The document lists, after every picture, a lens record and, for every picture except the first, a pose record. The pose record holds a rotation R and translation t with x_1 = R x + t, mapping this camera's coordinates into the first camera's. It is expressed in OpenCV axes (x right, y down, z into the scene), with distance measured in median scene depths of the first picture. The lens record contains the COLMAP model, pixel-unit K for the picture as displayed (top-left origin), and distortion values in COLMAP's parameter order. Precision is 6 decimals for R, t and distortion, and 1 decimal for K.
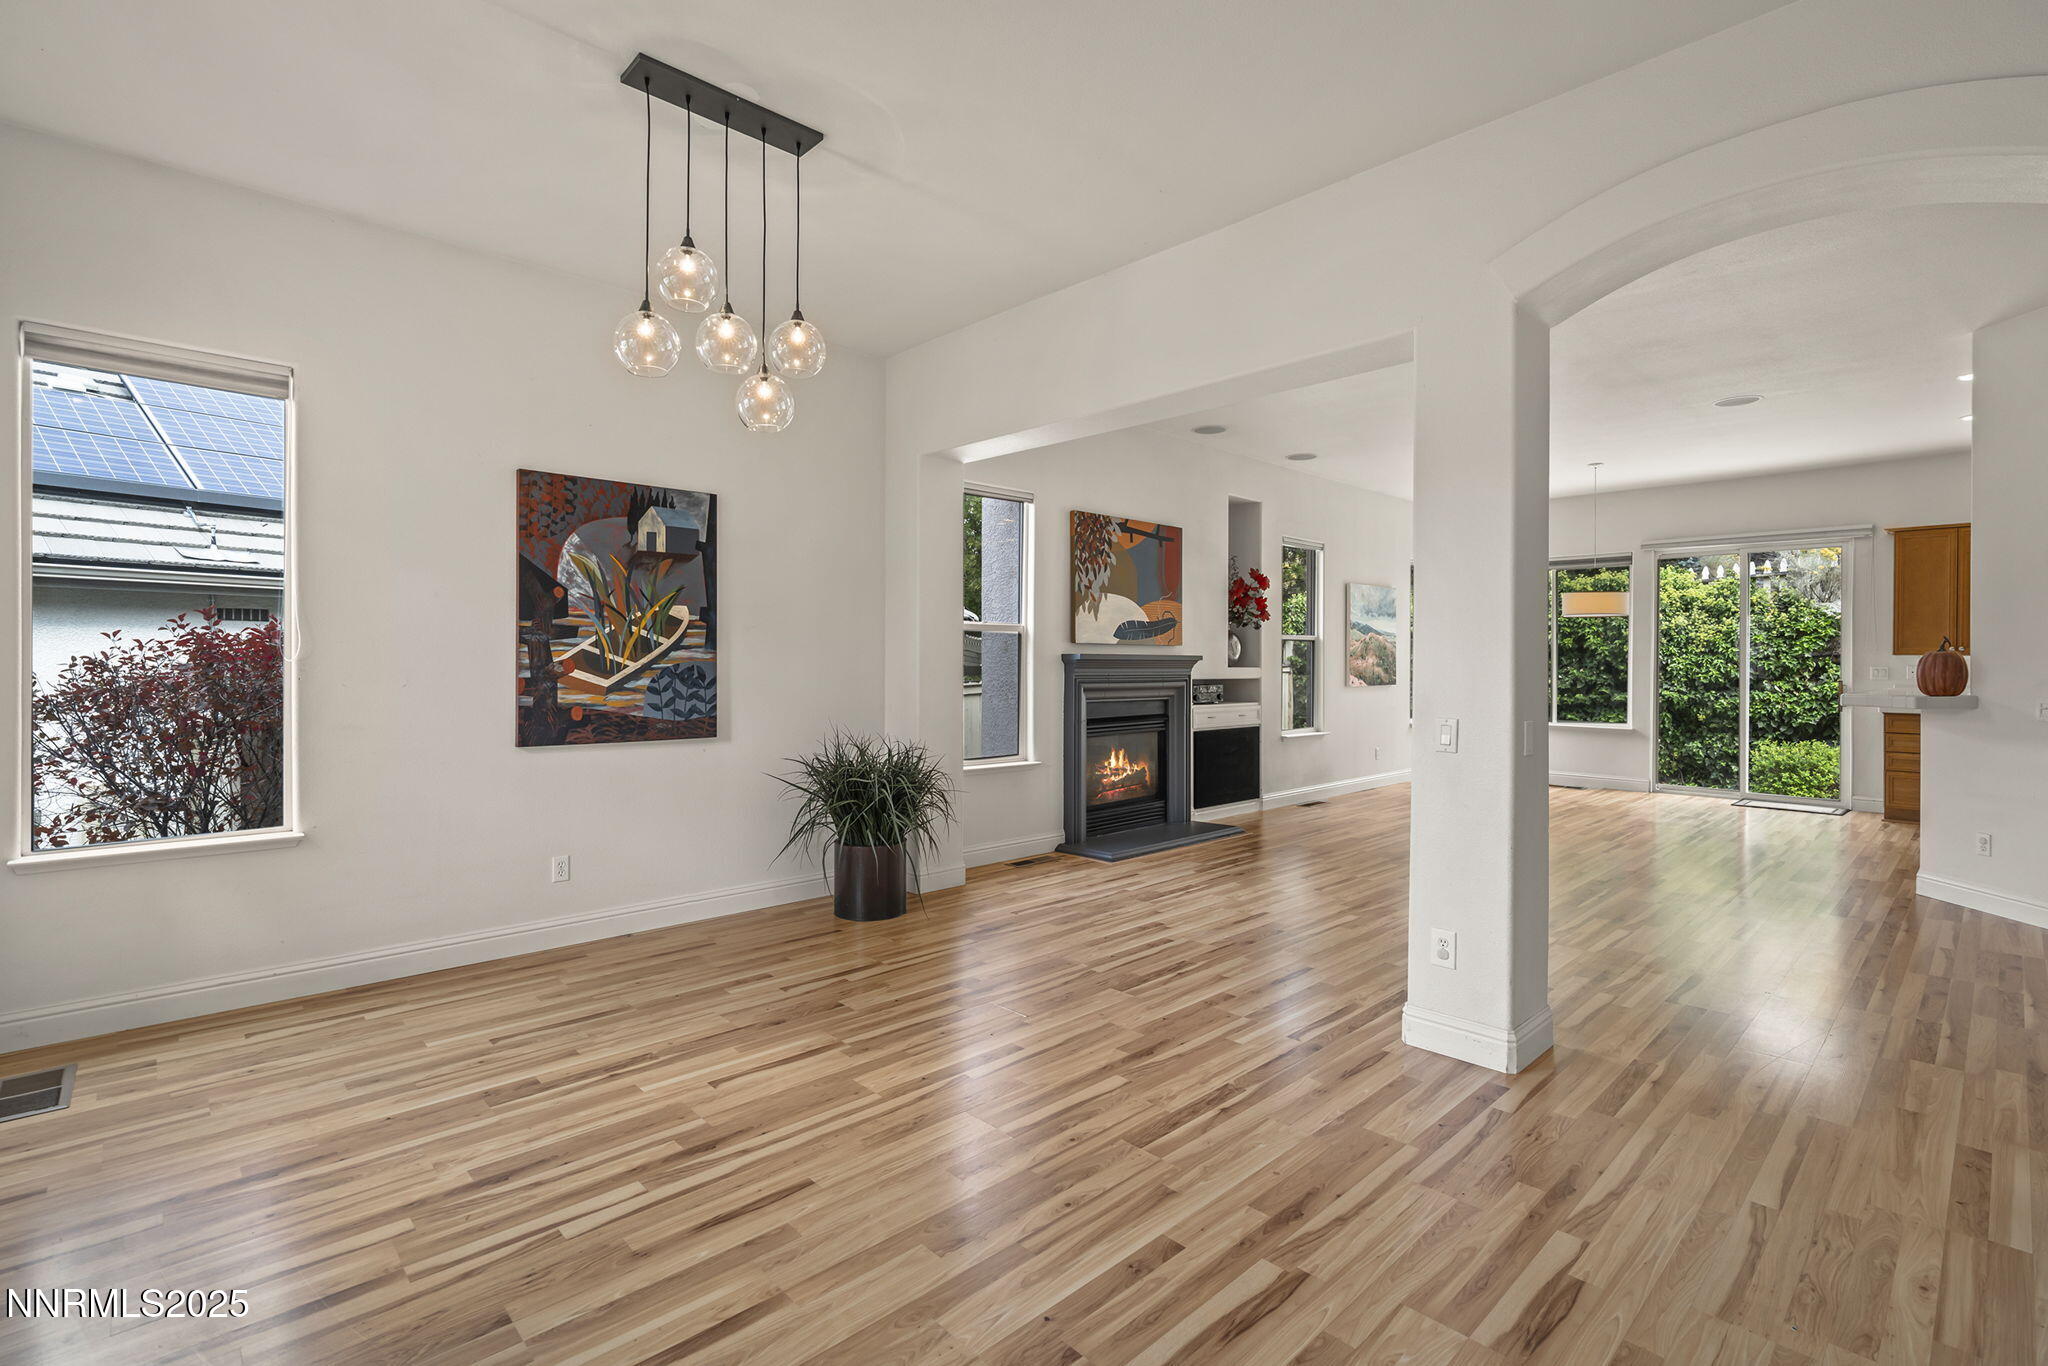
lens RADIAL K [[950.6, 0, 1019.7], [0, 950.6, 666.7], [0, 0, 1]] dist [0.000475, 0.000054]
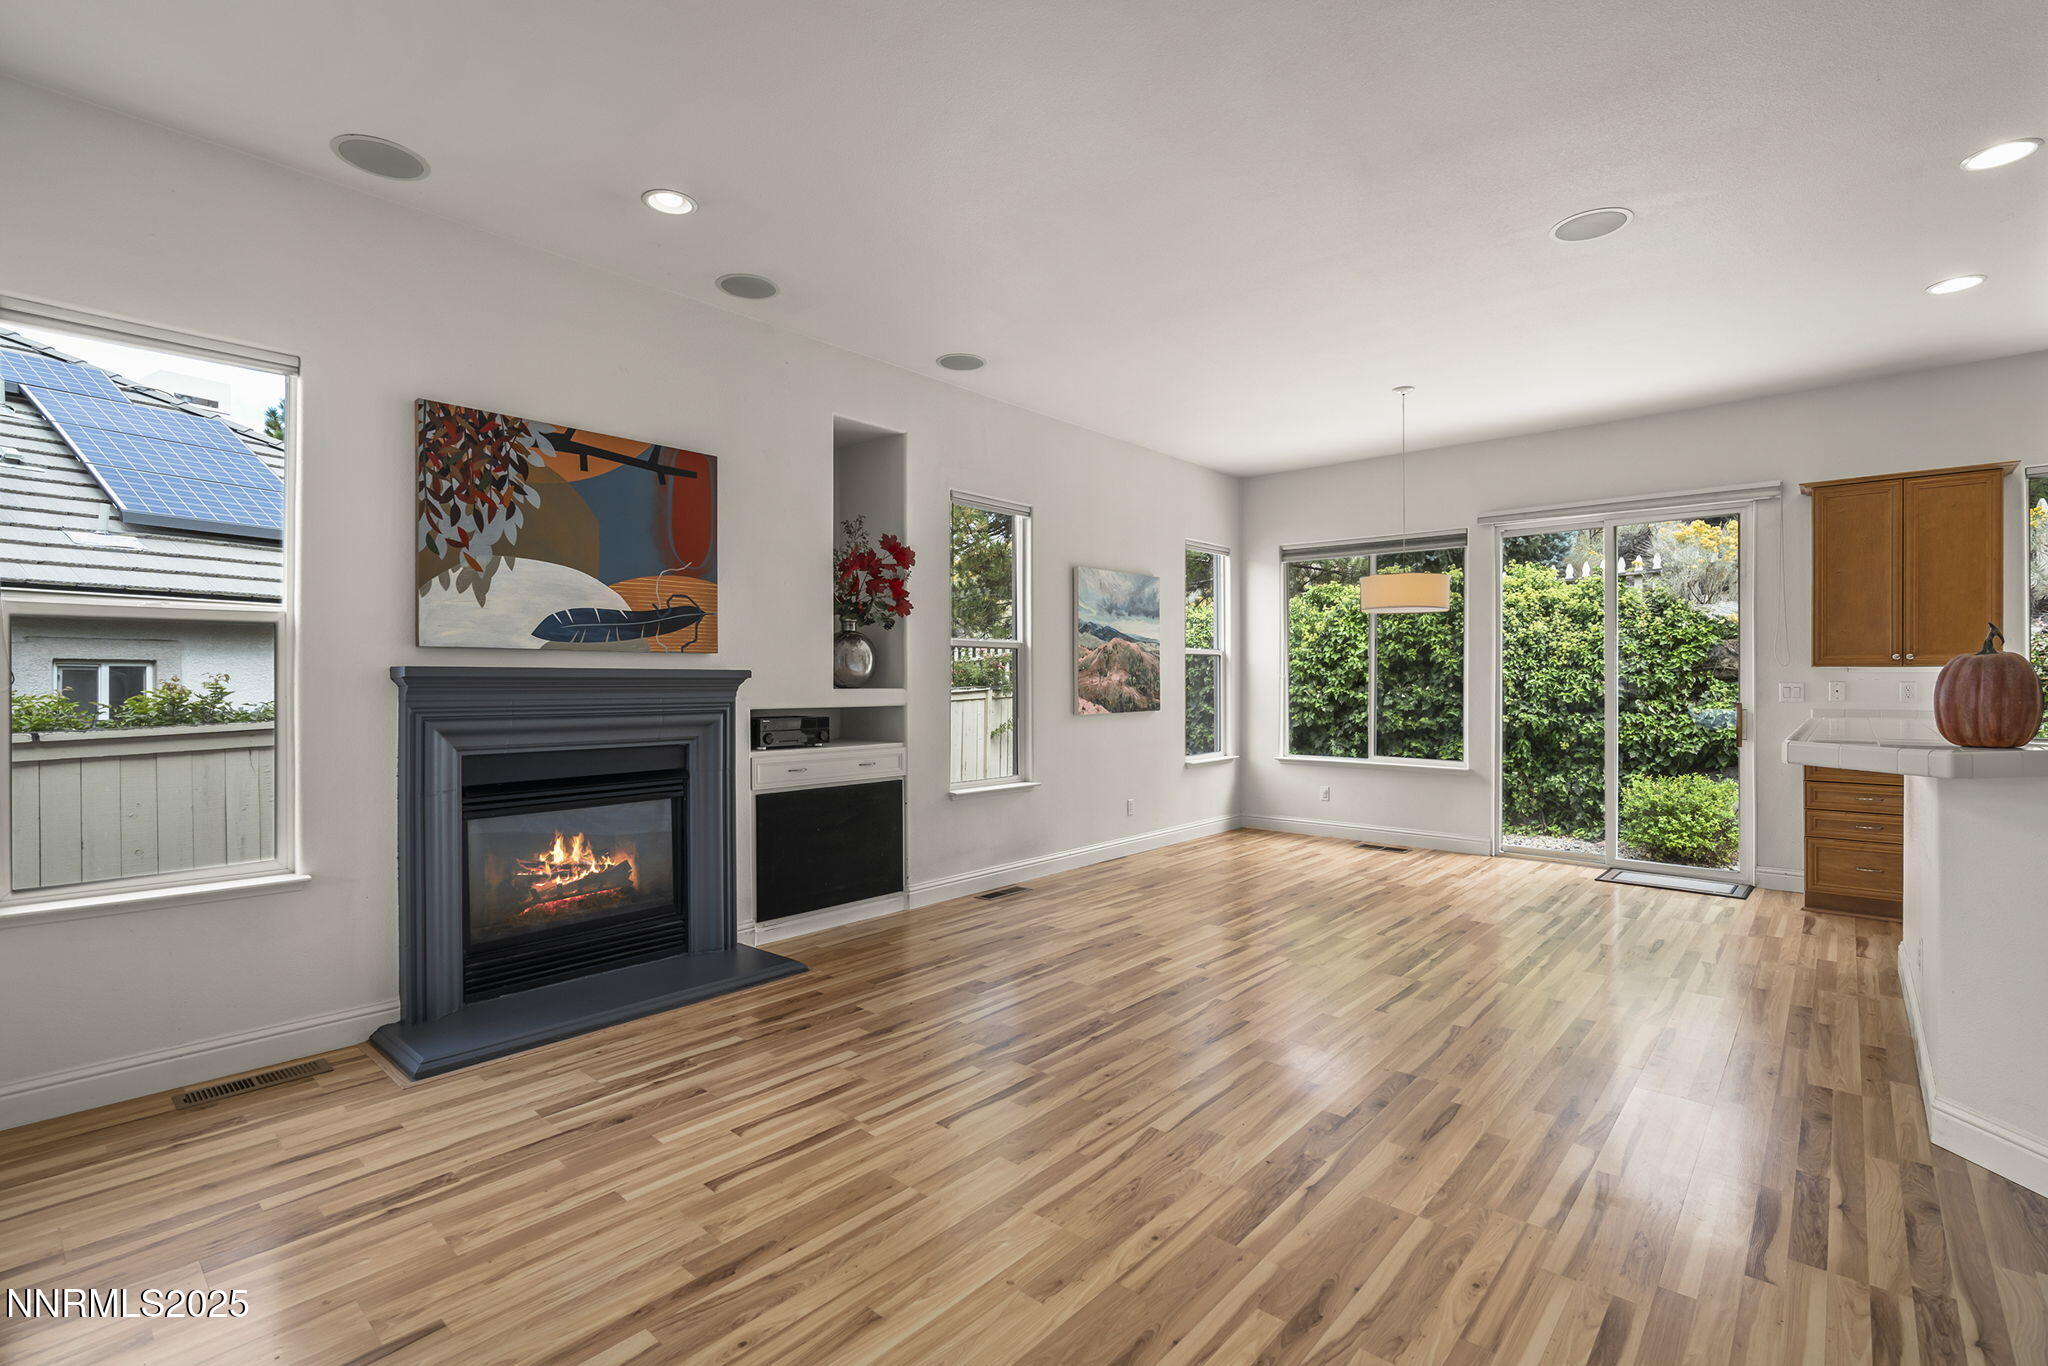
lens RADIAL K [[937.1, 0, 1016.3], [0, 937.1, 678.1], [0, 0, 1]] dist [-0.005036, 0.000085]
pose [[0.996792, -0.003668, 0.079946, 0.314473], [0.004170, 0.999973, -0.006111, -0.002442], [-0.079921, 0.006425, 0.996780, 0.404850]]
